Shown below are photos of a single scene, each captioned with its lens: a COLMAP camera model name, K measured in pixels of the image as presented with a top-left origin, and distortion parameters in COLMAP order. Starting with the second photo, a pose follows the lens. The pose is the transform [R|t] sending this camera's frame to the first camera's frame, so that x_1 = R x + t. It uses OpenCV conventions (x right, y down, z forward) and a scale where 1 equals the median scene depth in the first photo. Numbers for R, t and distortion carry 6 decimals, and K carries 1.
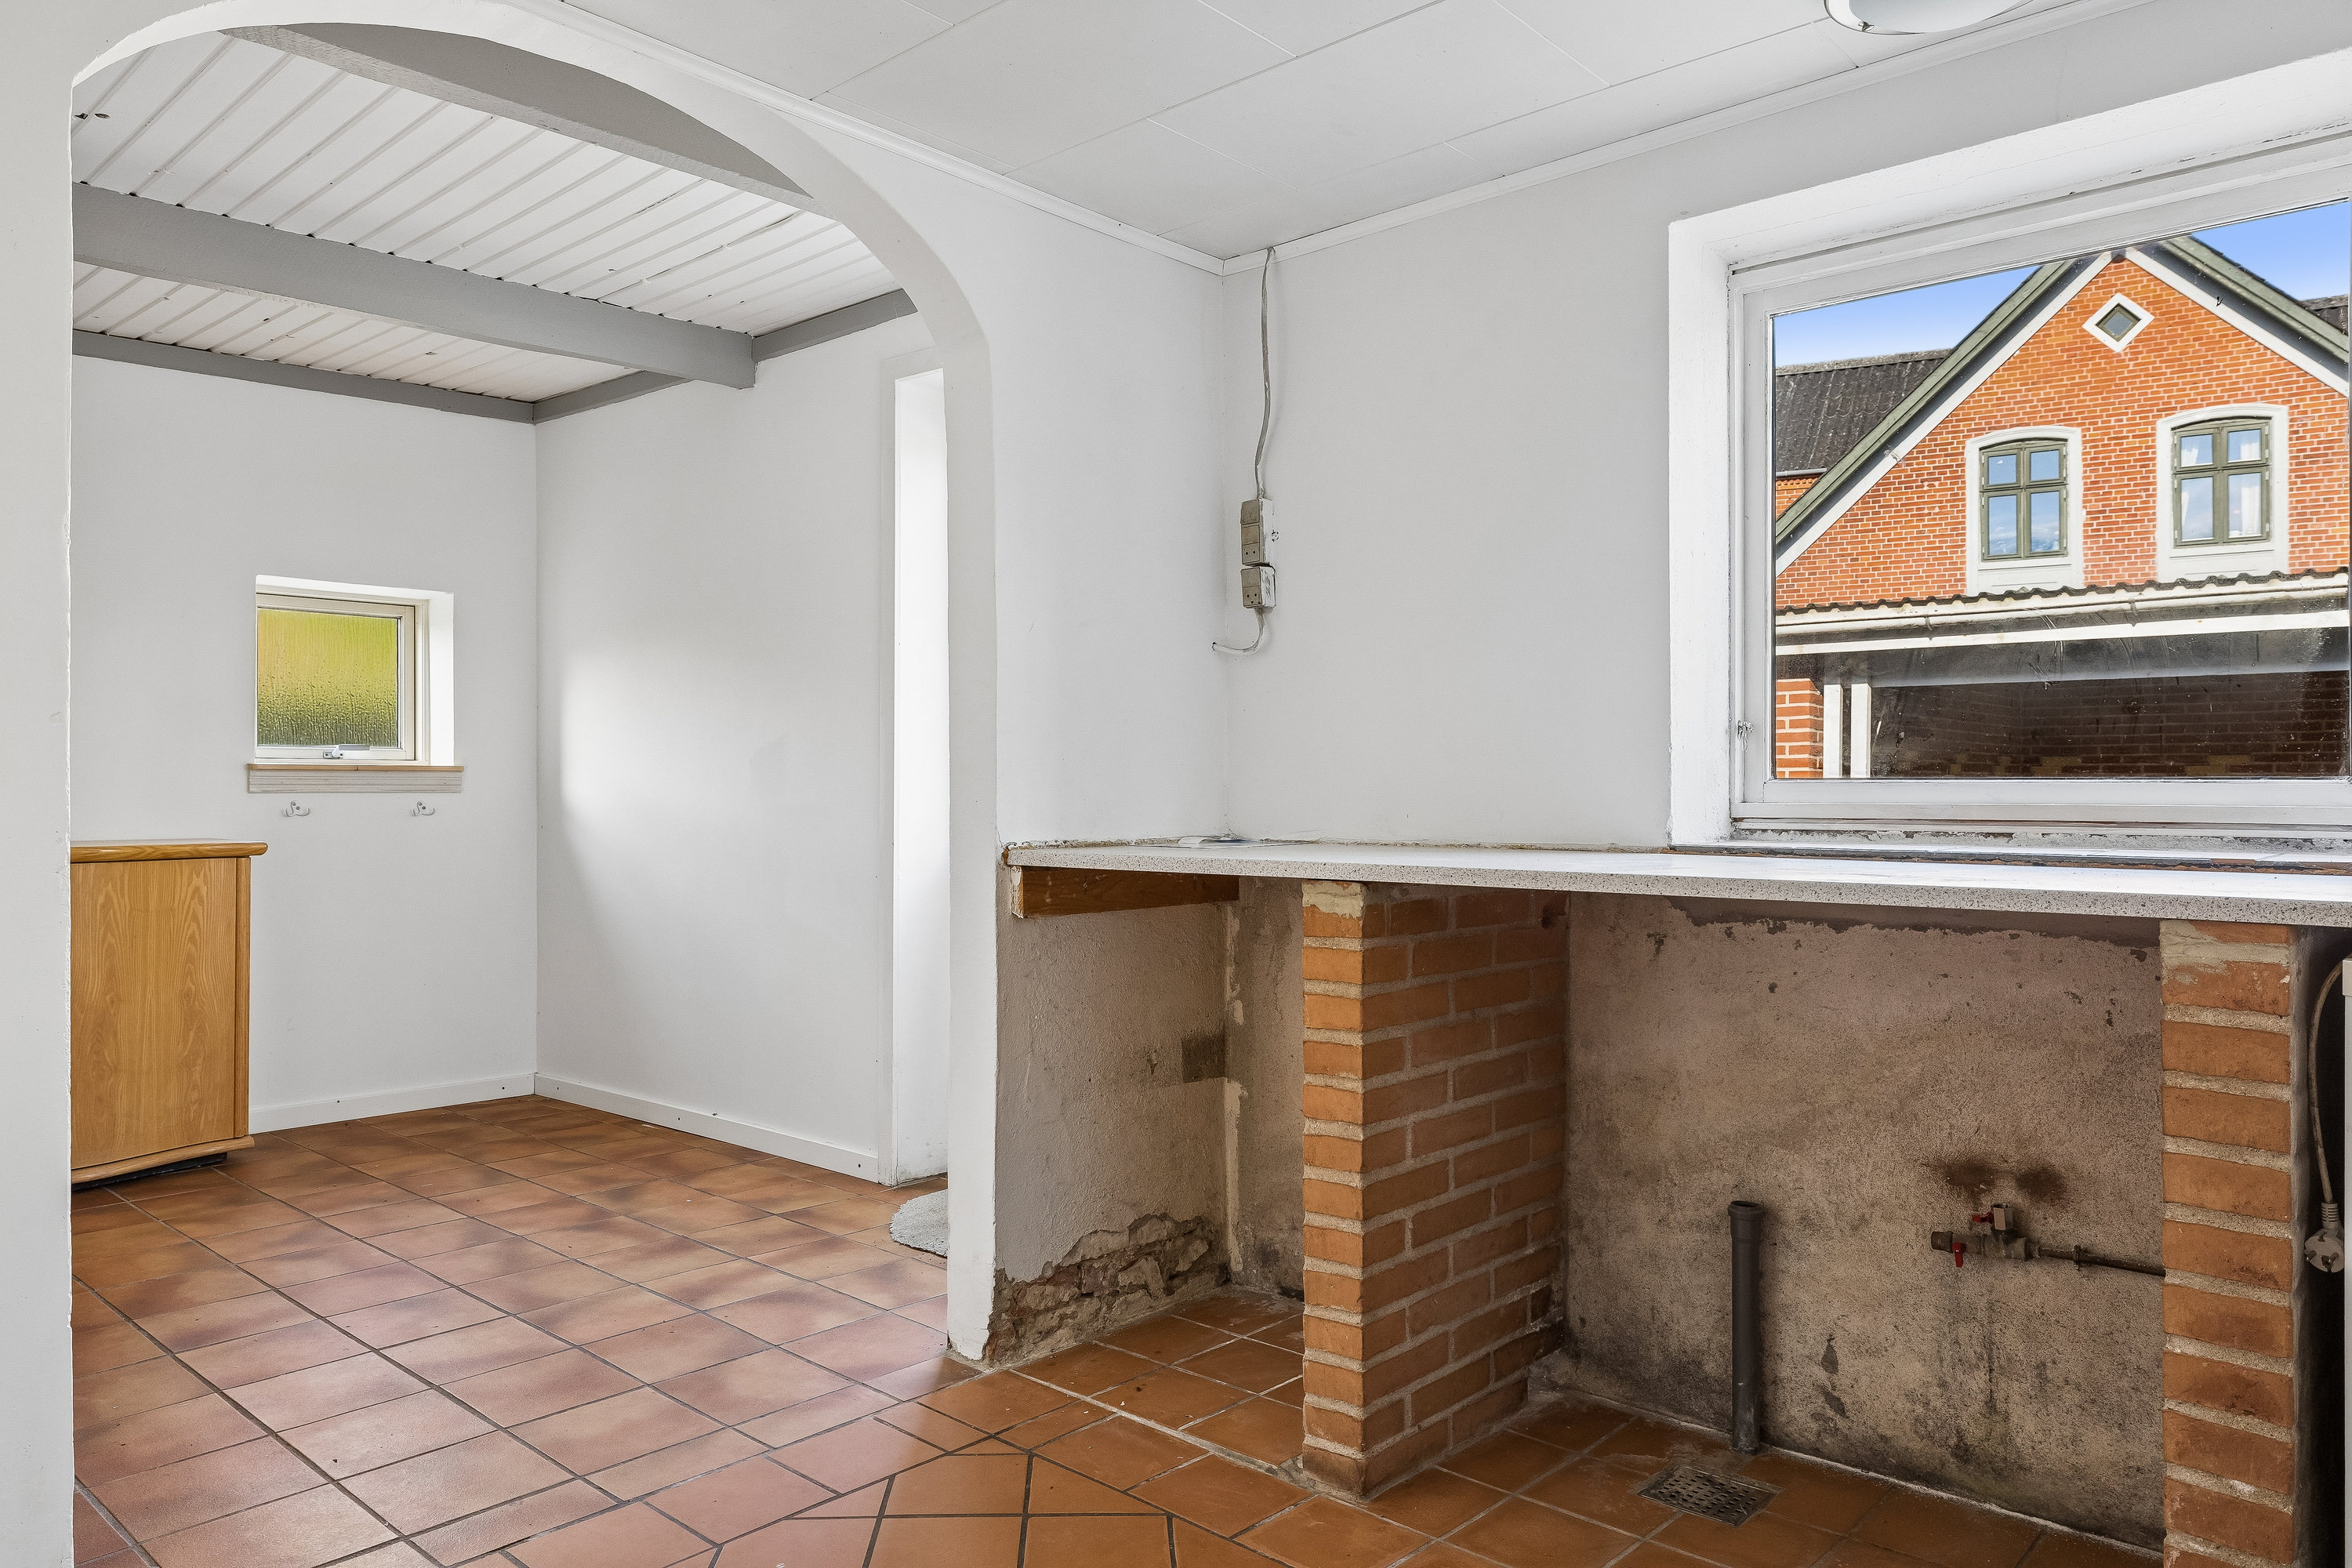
lens RADIAL K [[1597.8, 0, 1171.0], [0, 1597.8, 784.8], [0, 0, 1]] dist [0.001853, -0.005805]
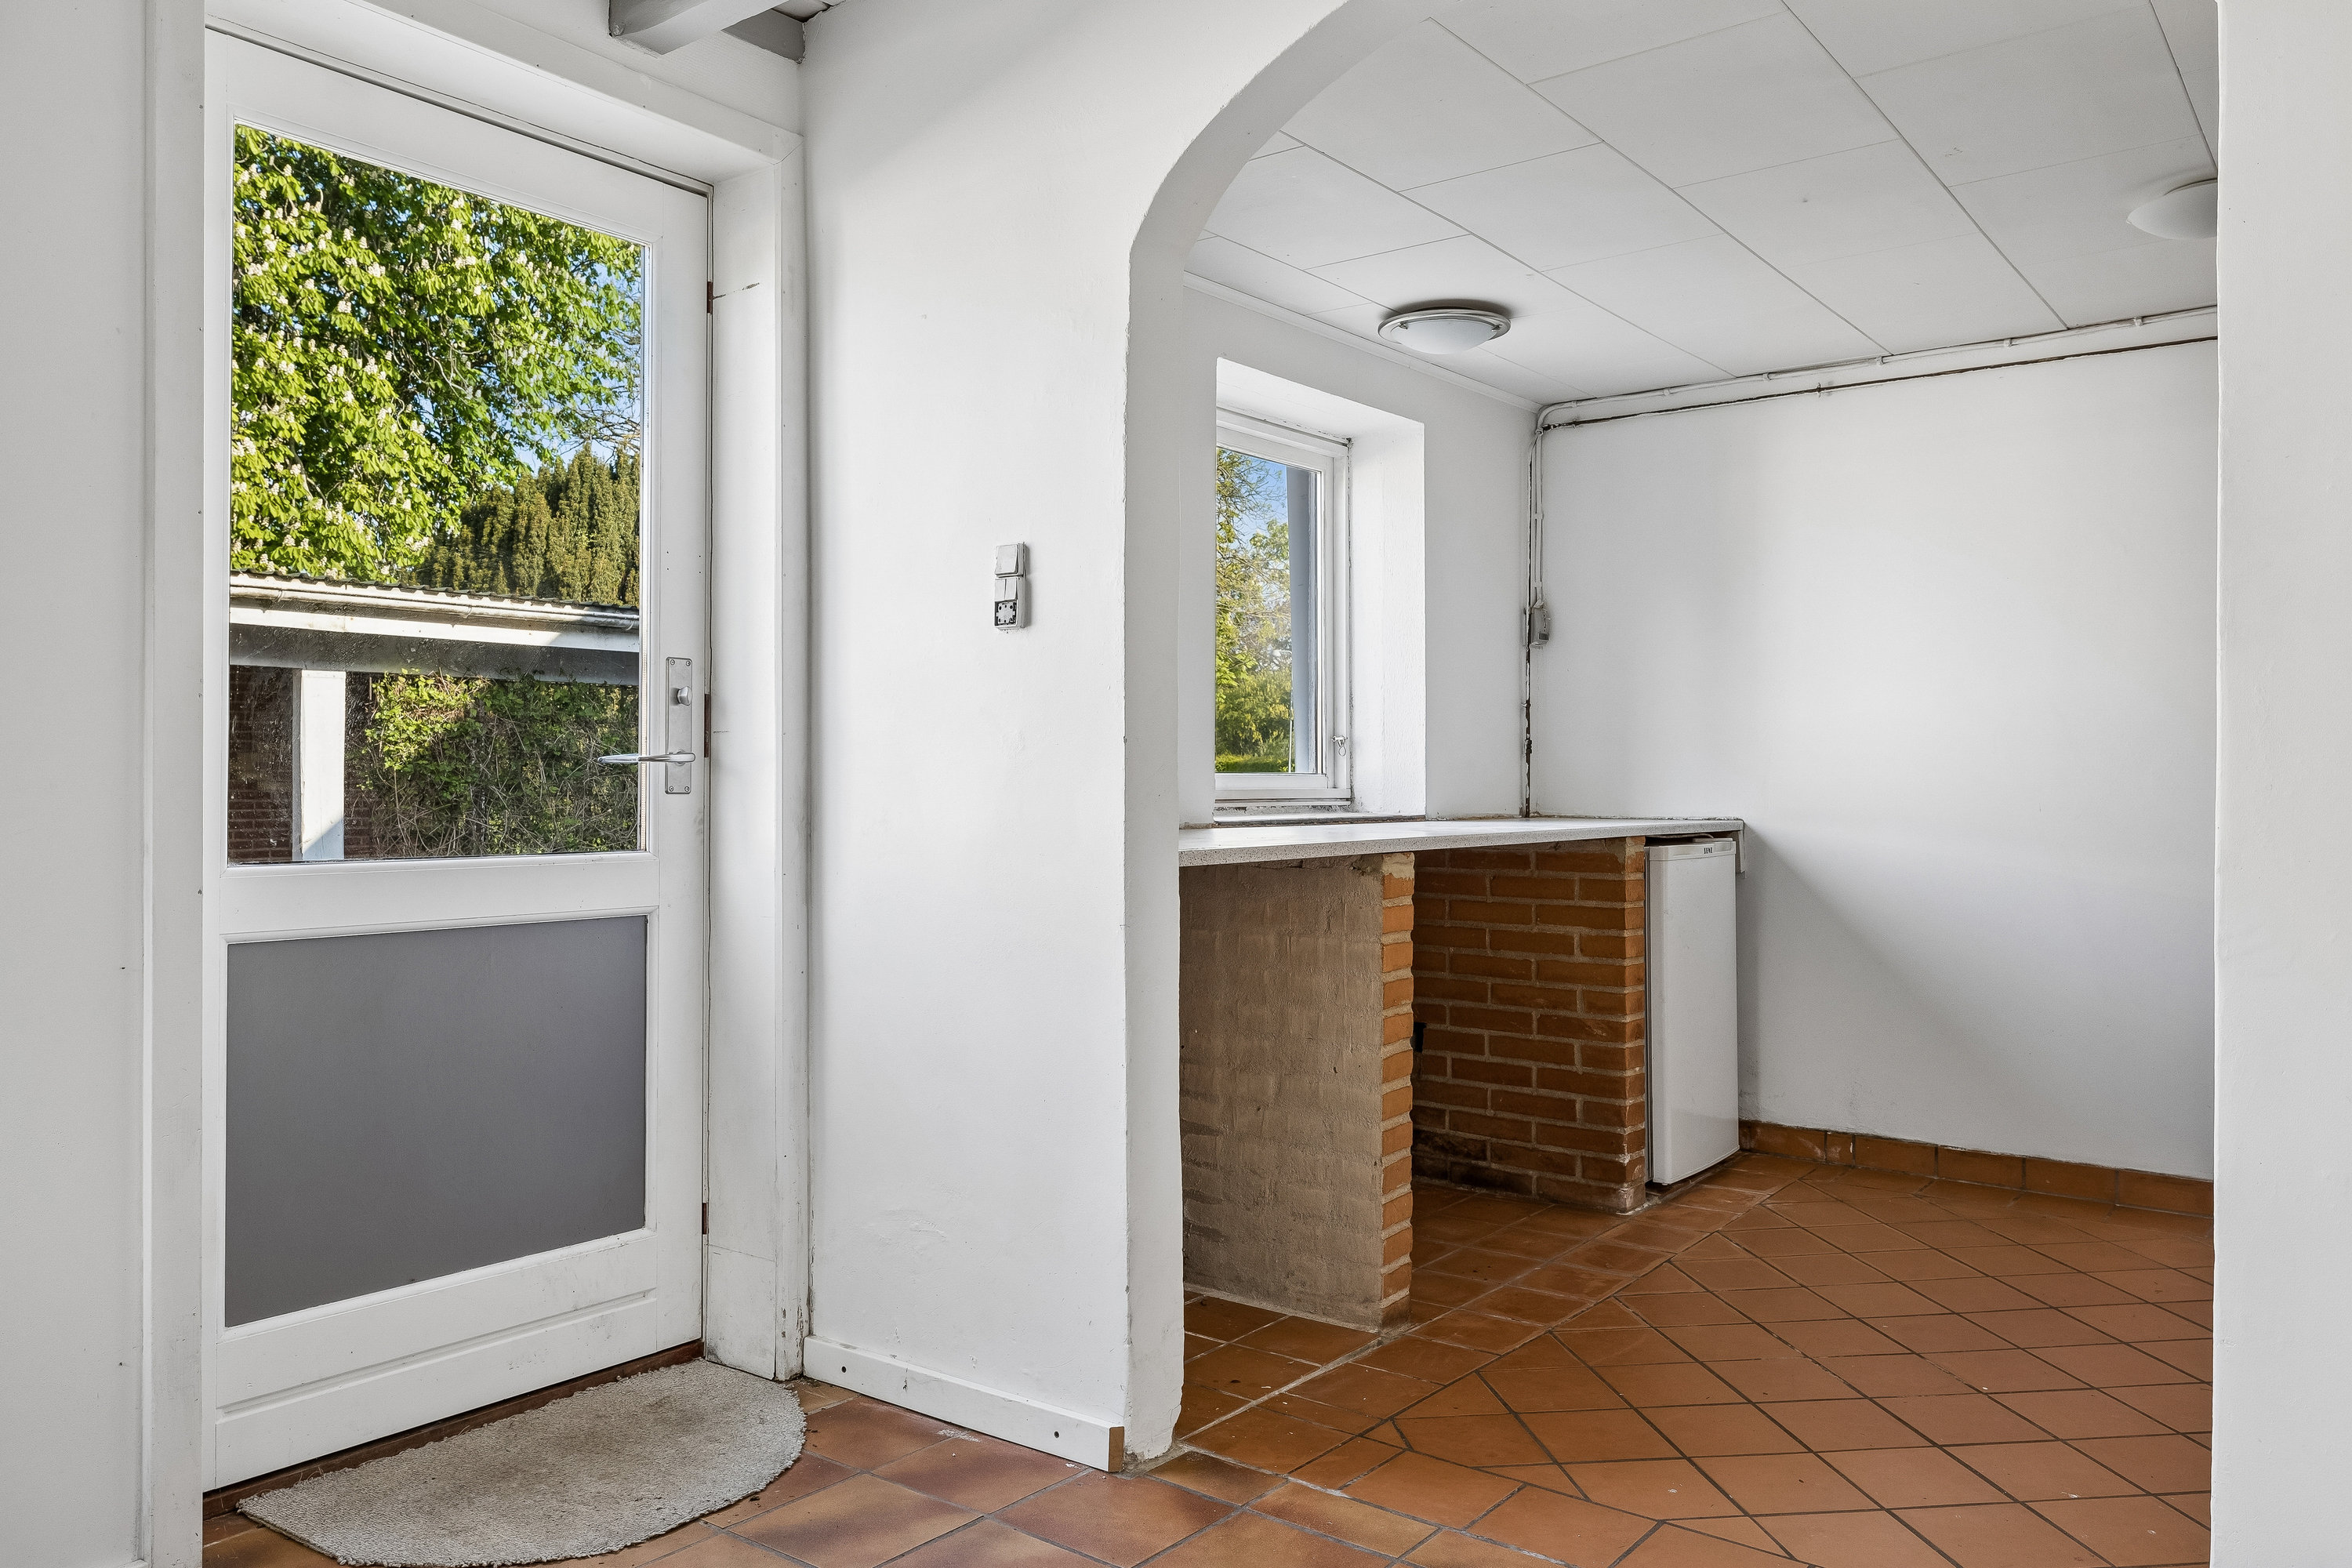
lens RADIAL K [[1691.7, 0, 1176.5], [0, 1691.7, 783.8], [0, 0, 1]] dist [-0.002326, -0.000262]
pose [[-0.086891, -0.004161, 0.996209, -1.099463], [-0.004968, 0.999981, 0.003743, 0.001036], [-0.996205, -0.004624, -0.086910, 1.159781]]
